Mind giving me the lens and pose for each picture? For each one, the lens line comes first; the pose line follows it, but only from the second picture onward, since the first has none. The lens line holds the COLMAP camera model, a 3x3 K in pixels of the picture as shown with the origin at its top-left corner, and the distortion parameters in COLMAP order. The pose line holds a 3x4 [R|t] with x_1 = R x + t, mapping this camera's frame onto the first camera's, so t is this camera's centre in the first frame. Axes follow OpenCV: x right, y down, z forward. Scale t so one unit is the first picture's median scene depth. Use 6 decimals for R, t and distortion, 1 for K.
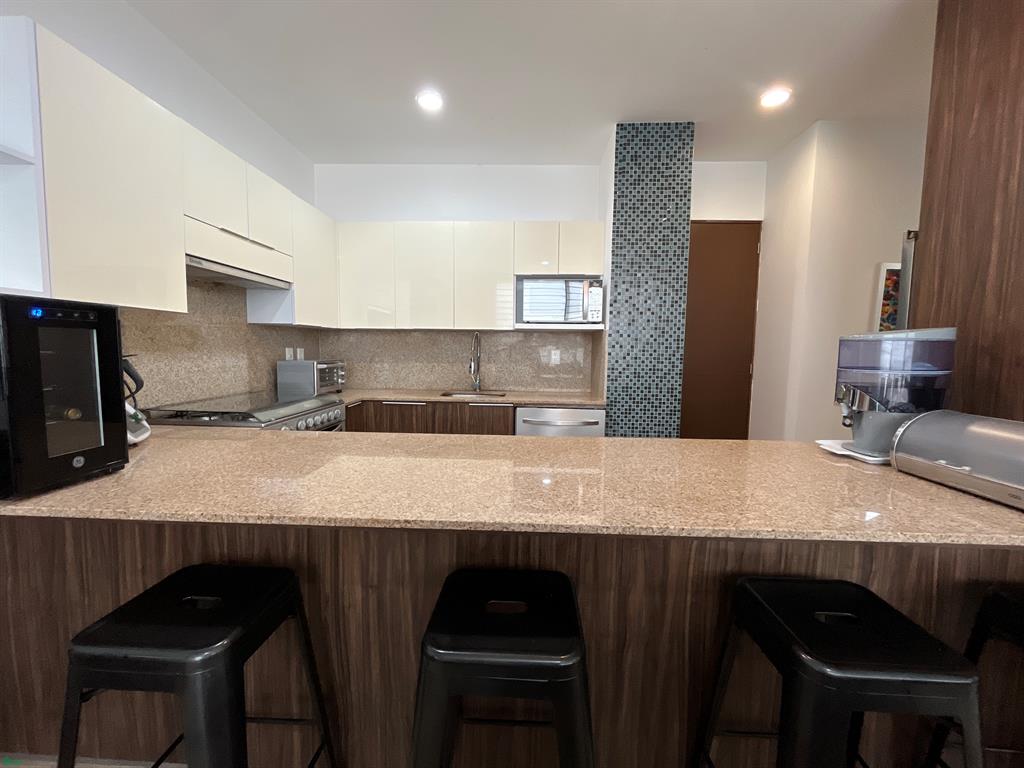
lens RADIAL K [[414.3, 0, 512.0], [0, 414.3, 384.0], [0, 0, 1]] dist [-0.000011, -0.000097]
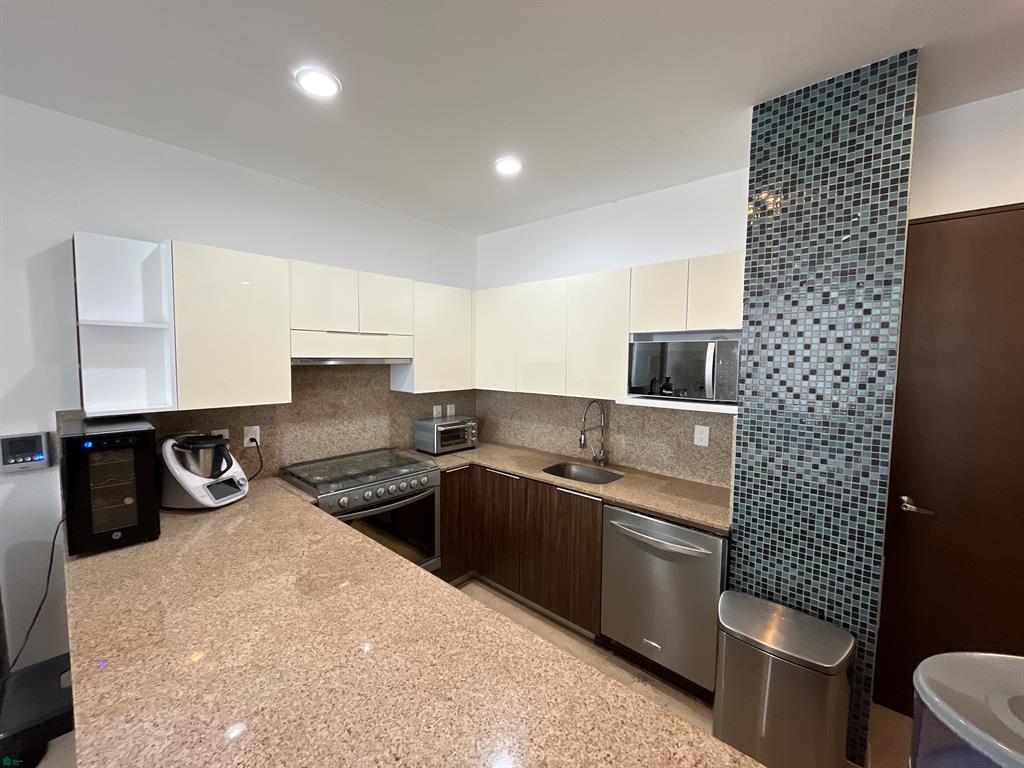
lens RADIAL K [[414.3, 0, 512.0], [0, 414.3, 384.0], [0, 0, 1]] dist [-0.000011, -0.000097]
pose [[0.768721, 0.037885, -0.638461, 0.386039], [-0.055440, 0.998434, -0.007506, -0.164522], [0.637177, 0.041166, 0.769618, 0.270439]]
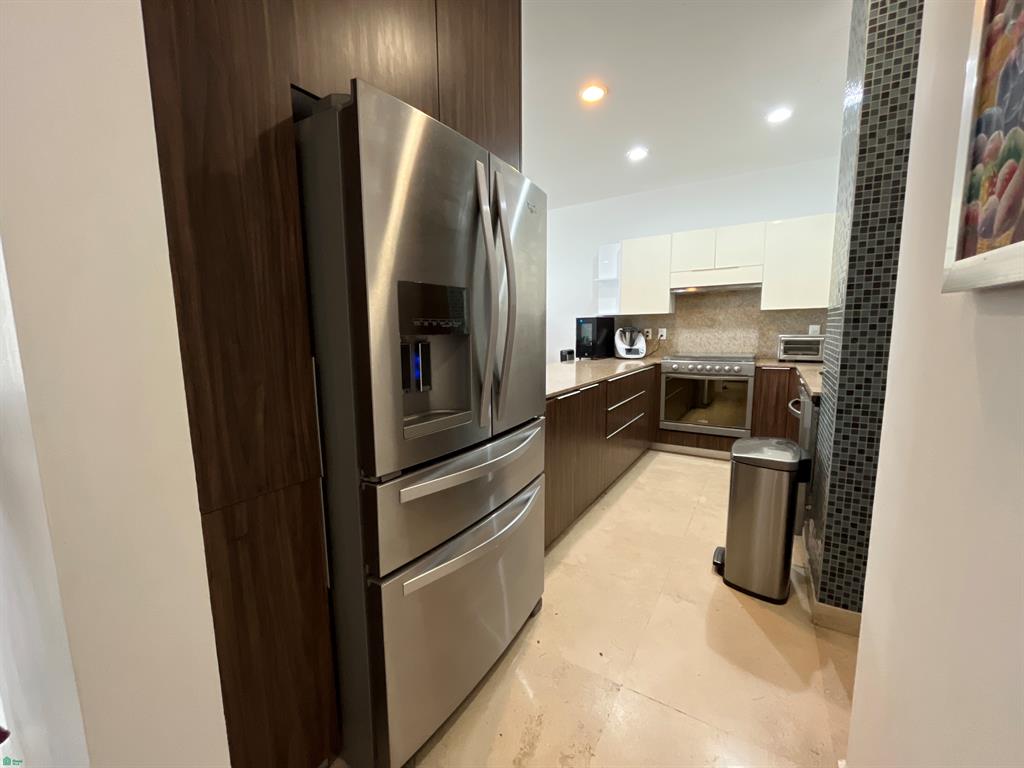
lens RADIAL K [[414.3, 0, 512.0], [0, 414.3, 384.0], [0, 0, 1]] dist [-0.000011, -0.000097]
pose [[-0.474062, 0.108249, -0.873812, 1.165905], [-0.065211, 0.985372, 0.157447, -0.052448], [0.878073, 0.131622, -0.460068, 0.867412]]
